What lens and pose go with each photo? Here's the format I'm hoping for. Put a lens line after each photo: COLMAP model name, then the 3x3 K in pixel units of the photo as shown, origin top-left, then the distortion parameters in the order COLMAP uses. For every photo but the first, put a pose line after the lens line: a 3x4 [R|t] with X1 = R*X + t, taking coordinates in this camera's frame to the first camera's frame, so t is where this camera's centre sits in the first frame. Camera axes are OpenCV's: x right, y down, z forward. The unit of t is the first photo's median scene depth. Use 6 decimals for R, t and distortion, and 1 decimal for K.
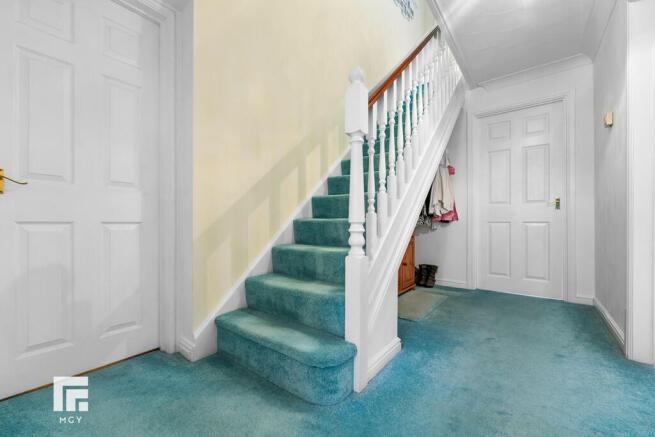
lens RADIAL K [[268.3, 0, 310.0], [0, 268.3, 221.0], [0, 0, 1]] dist [-0.002945, 0.000001]
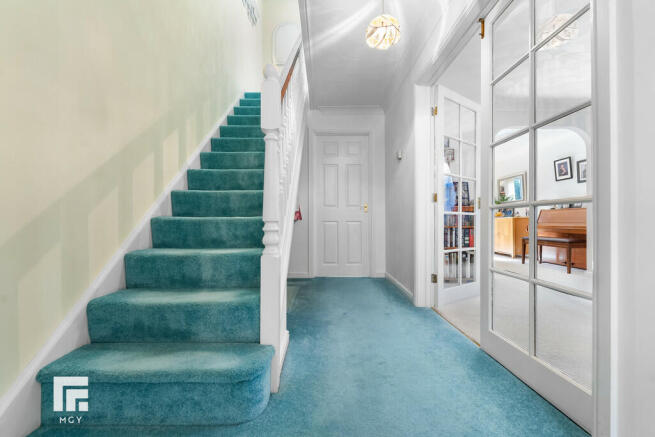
lens RADIAL K [[268.3, 0, 324.7], [0, 268.3, 220.6], [0, 0, 1]] dist [-0.002945, 0.000001]
pose [[0.777525, 0.002727, 0.628846, -0.208384], [-0.003171, 0.999995, -0.000417, 0.001989], [-0.628843, -0.001670, 0.777530, 0.079307]]
